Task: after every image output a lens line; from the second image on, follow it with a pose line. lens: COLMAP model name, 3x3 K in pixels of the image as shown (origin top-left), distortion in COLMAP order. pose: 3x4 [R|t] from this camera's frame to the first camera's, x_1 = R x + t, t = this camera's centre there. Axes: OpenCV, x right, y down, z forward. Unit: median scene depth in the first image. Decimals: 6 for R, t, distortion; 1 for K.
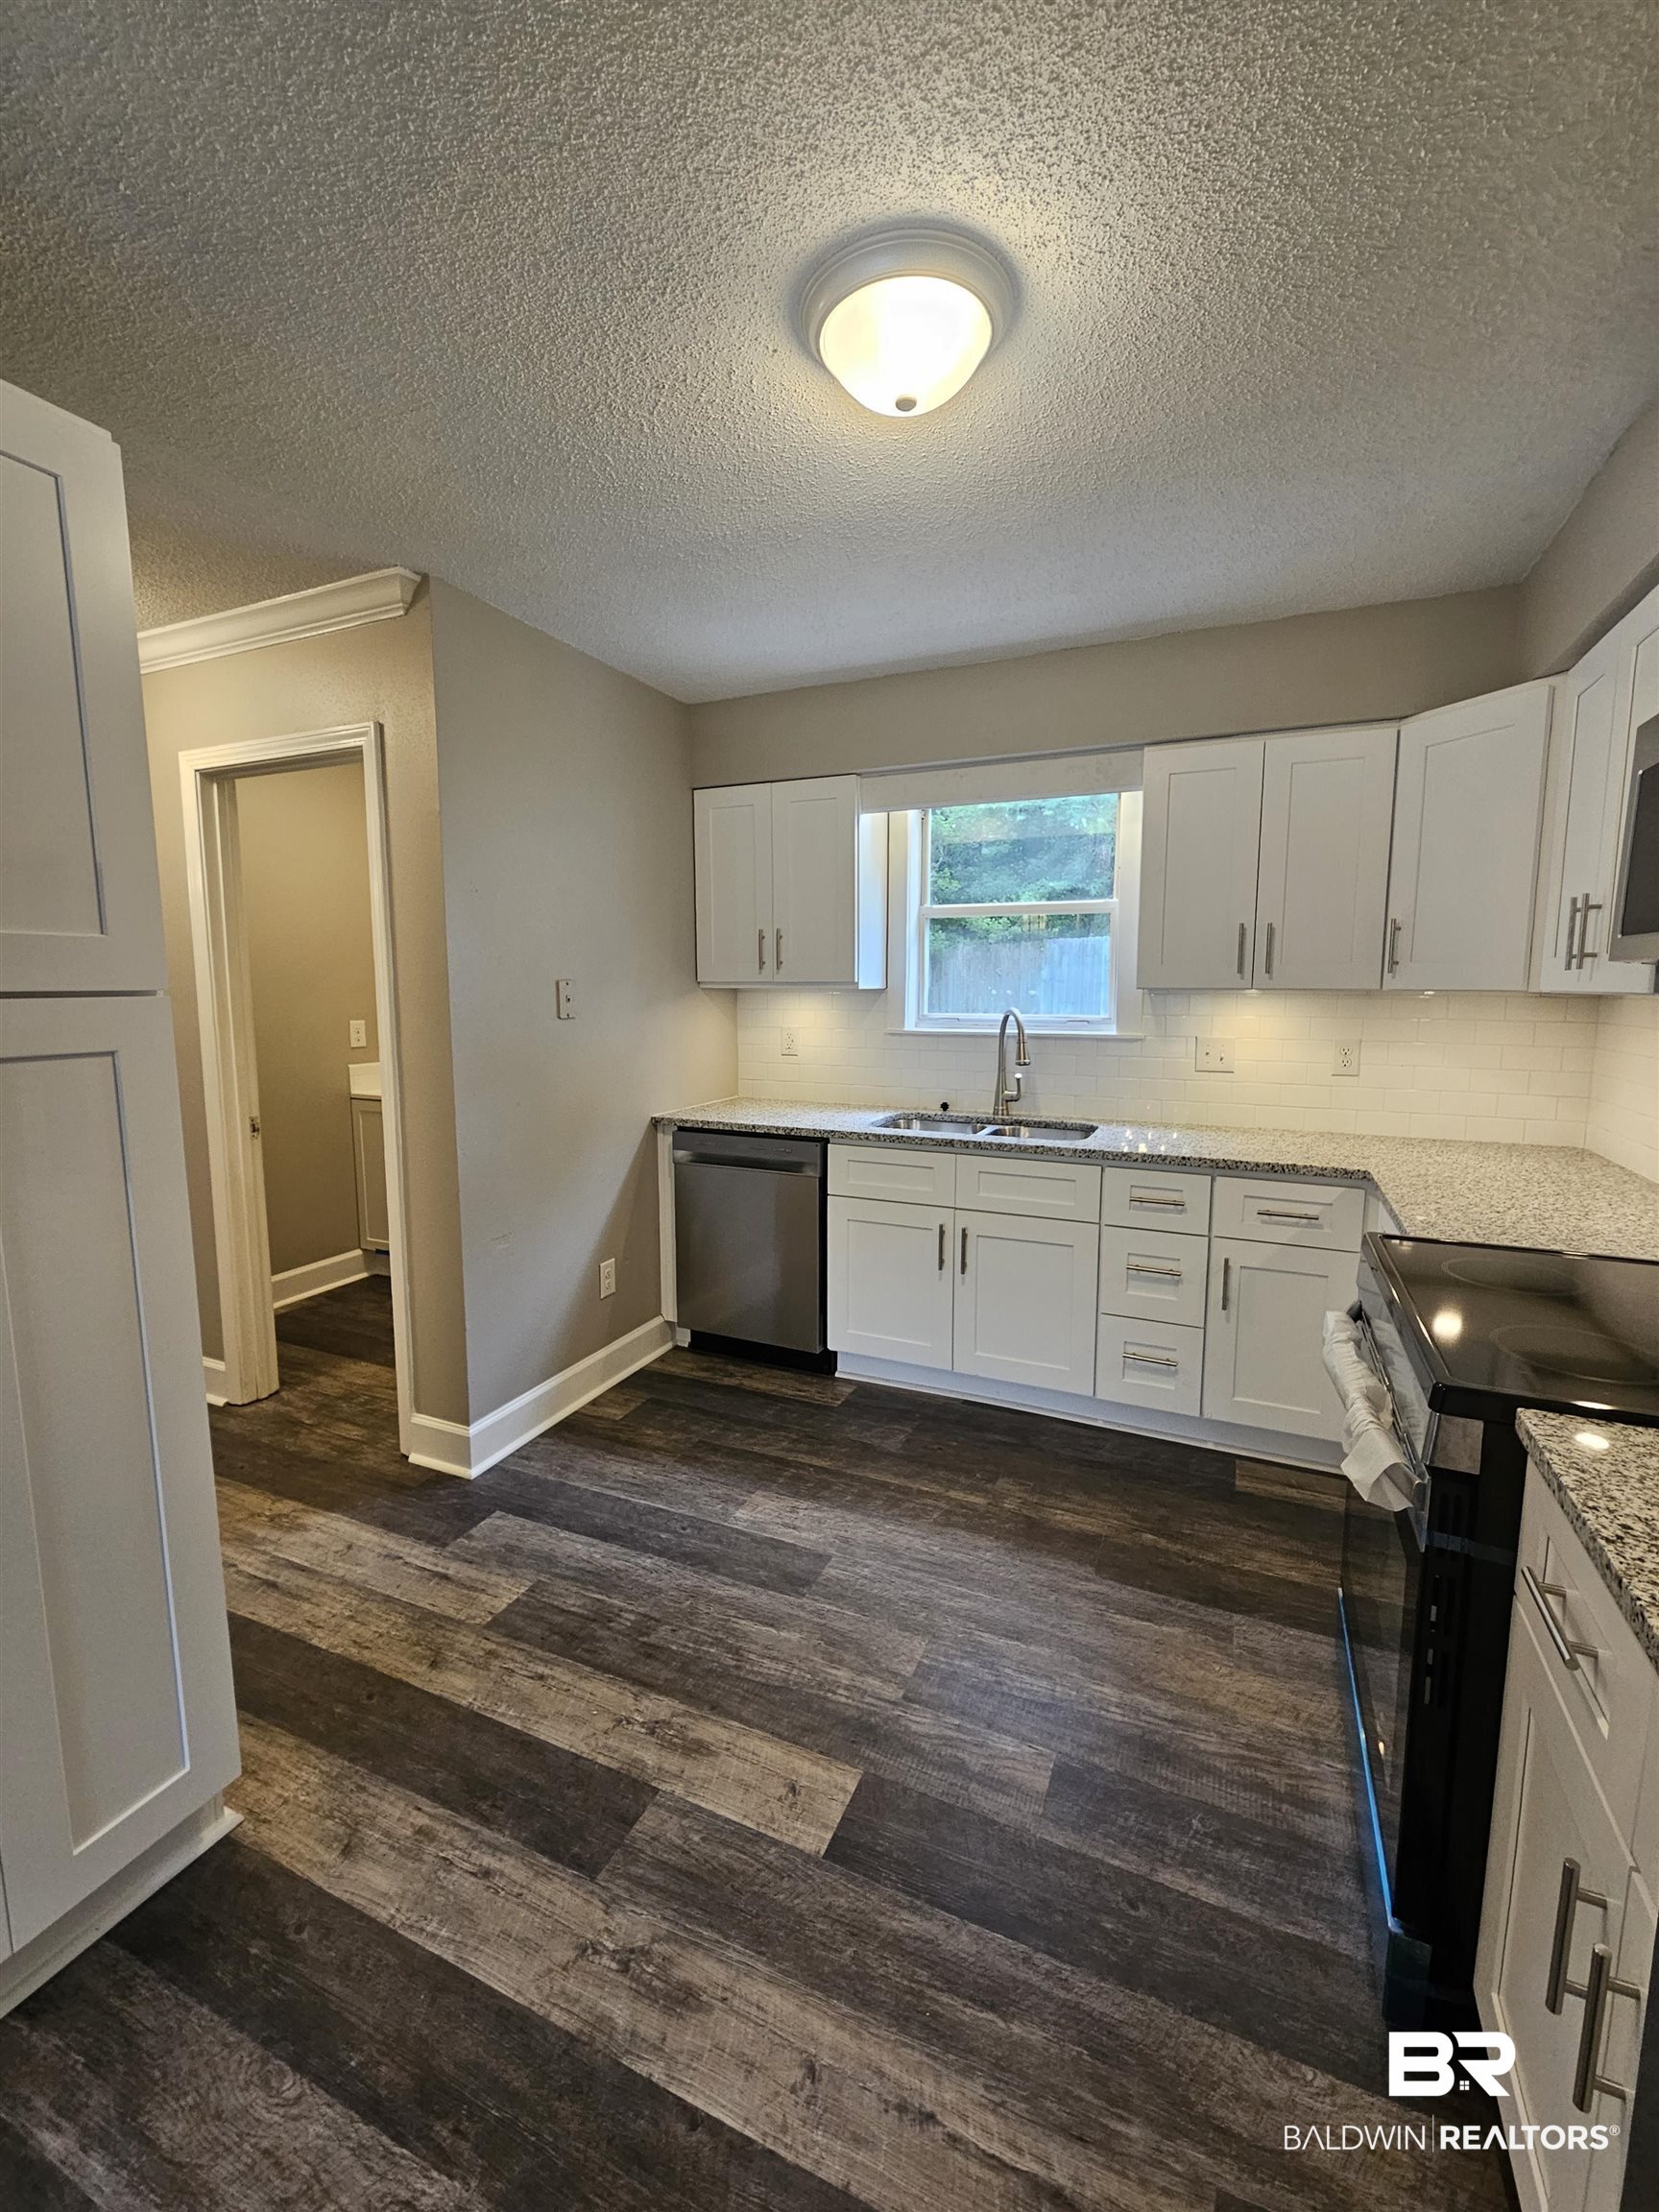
lens RADIAL K [[913.5, 0, 842.6], [0, 913.5, 1095.1], [0, 0, 1]] dist [0.001261, -0.001332]
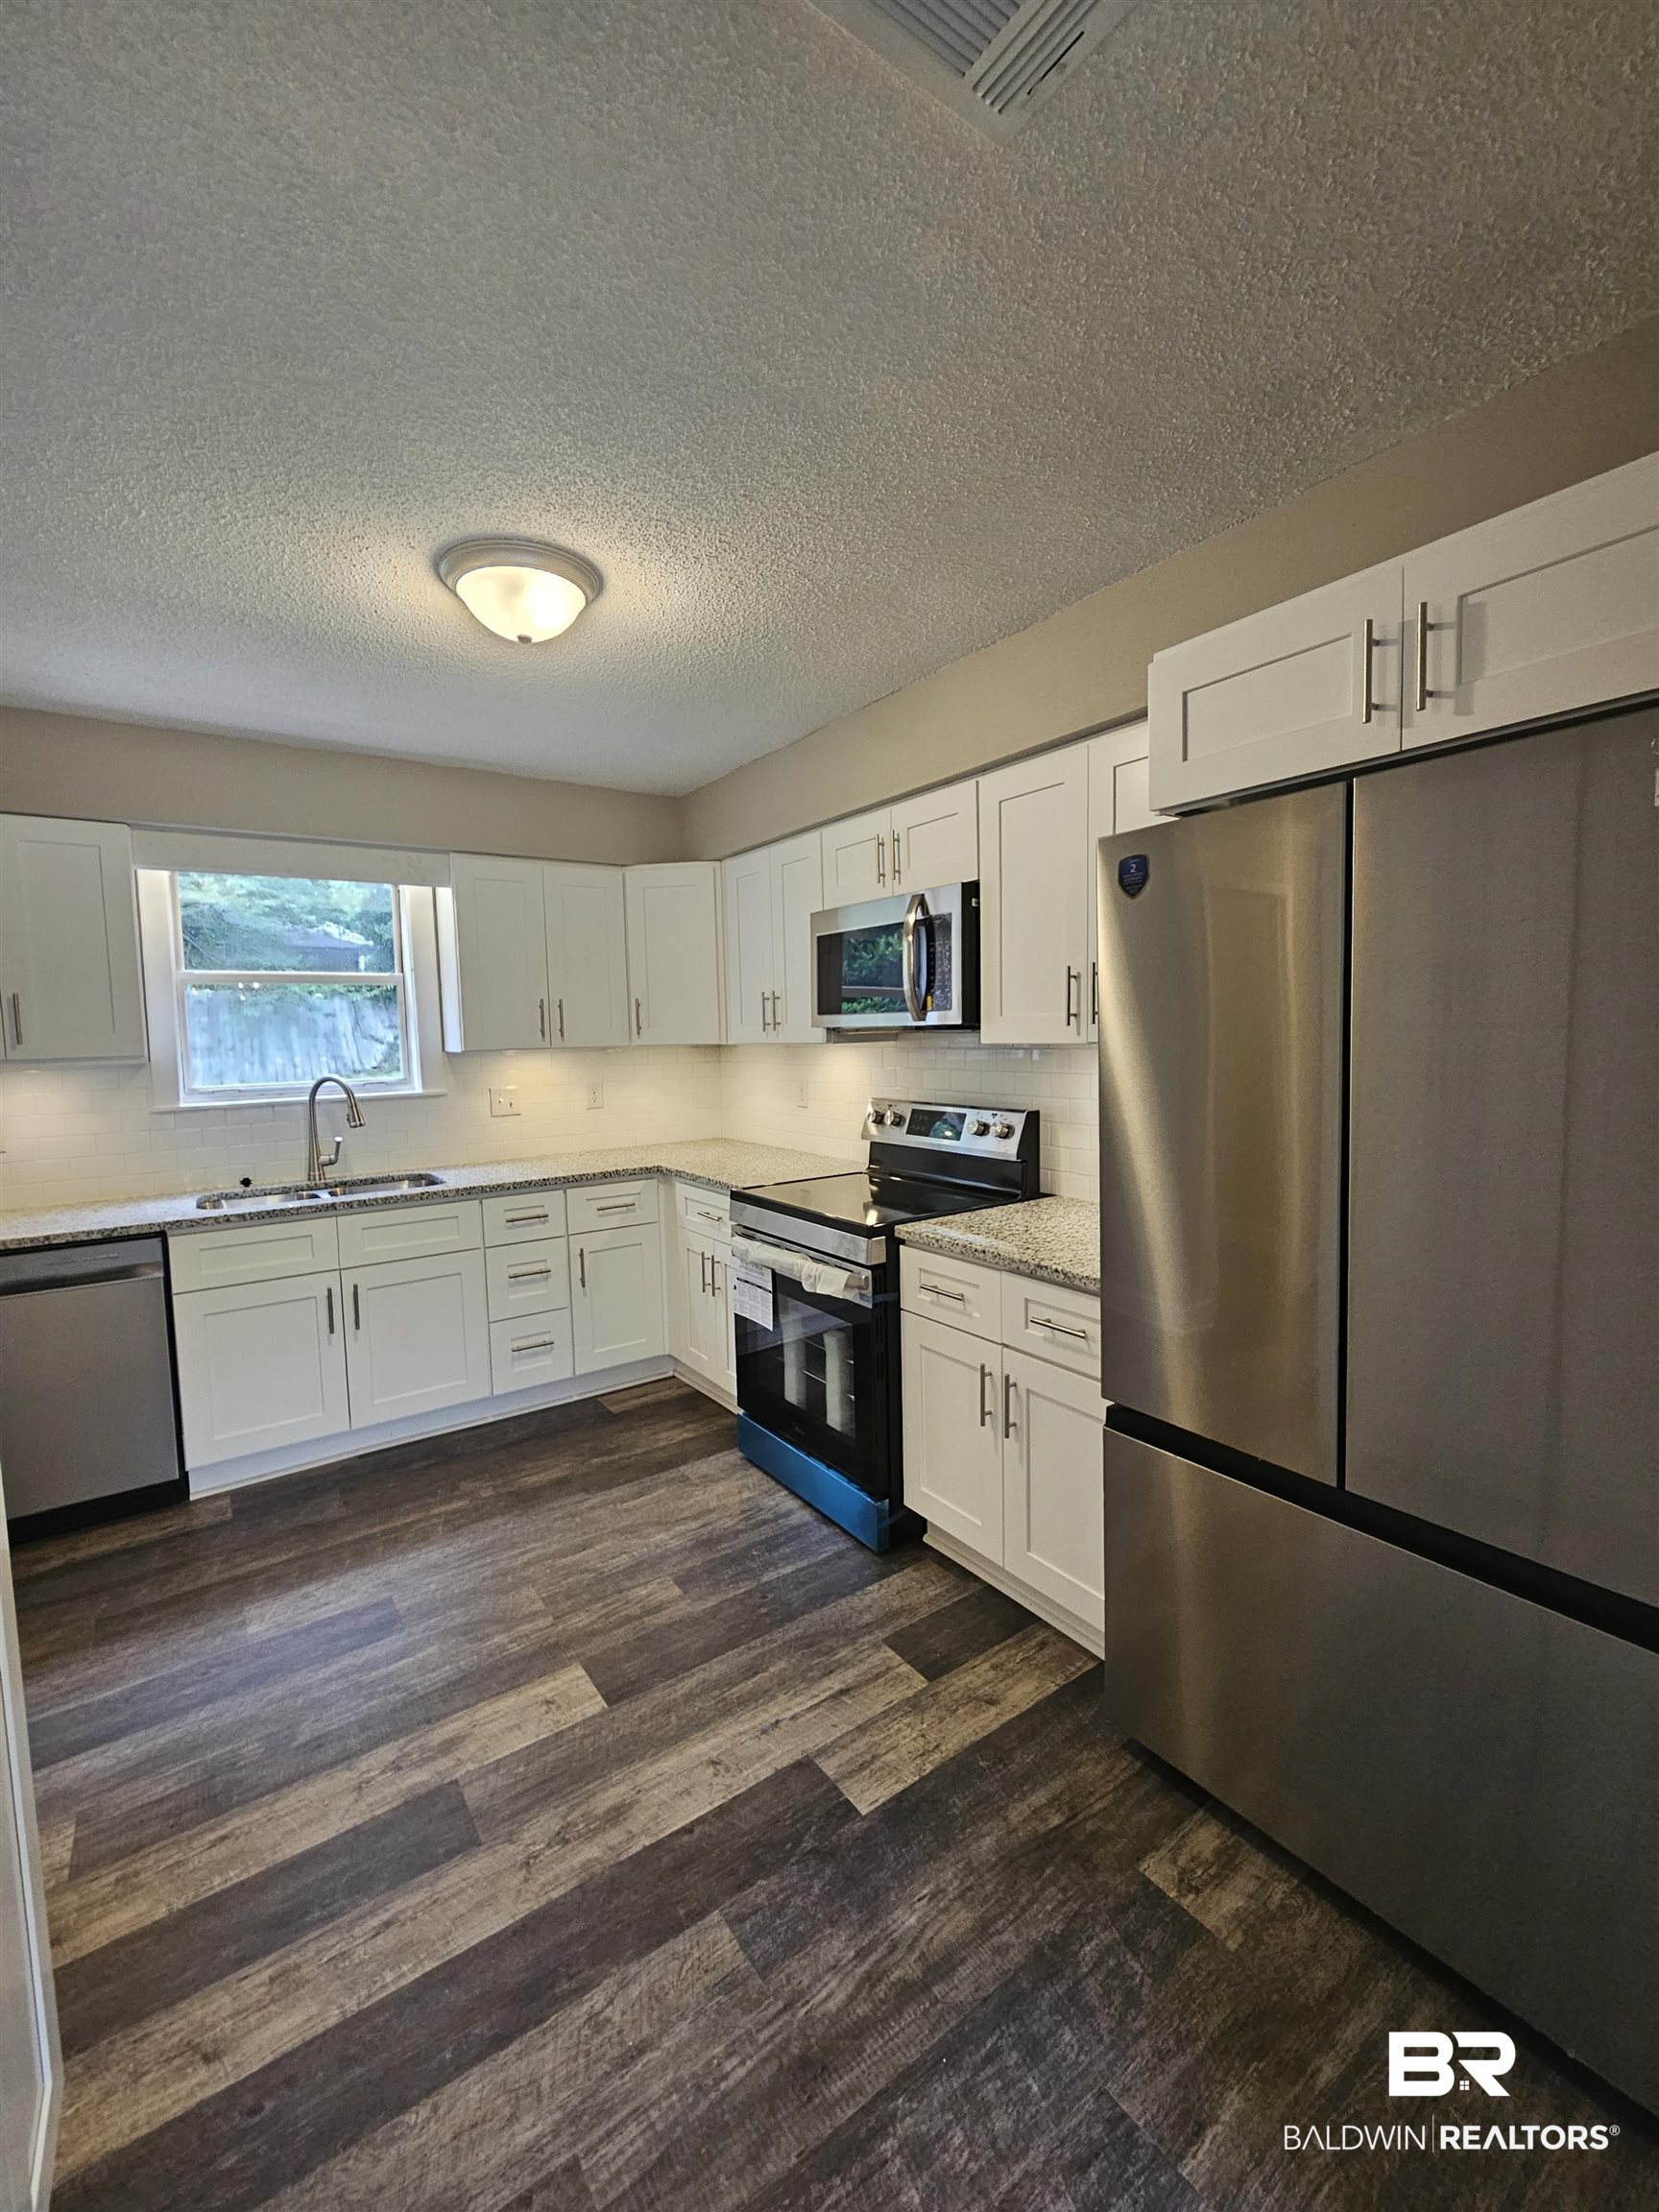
lens RADIAL K [[911.9, 0, 837.1], [0, 911.9, 1105.1], [0, 0, 1]] dist [0.001405, 0.000437]
pose [[0.508918, -0.086237, 0.856484, -0.612789], [0.131392, 0.991093, 0.021718, -0.011115], [-0.850728, 0.101483, 0.515716, -0.035706]]
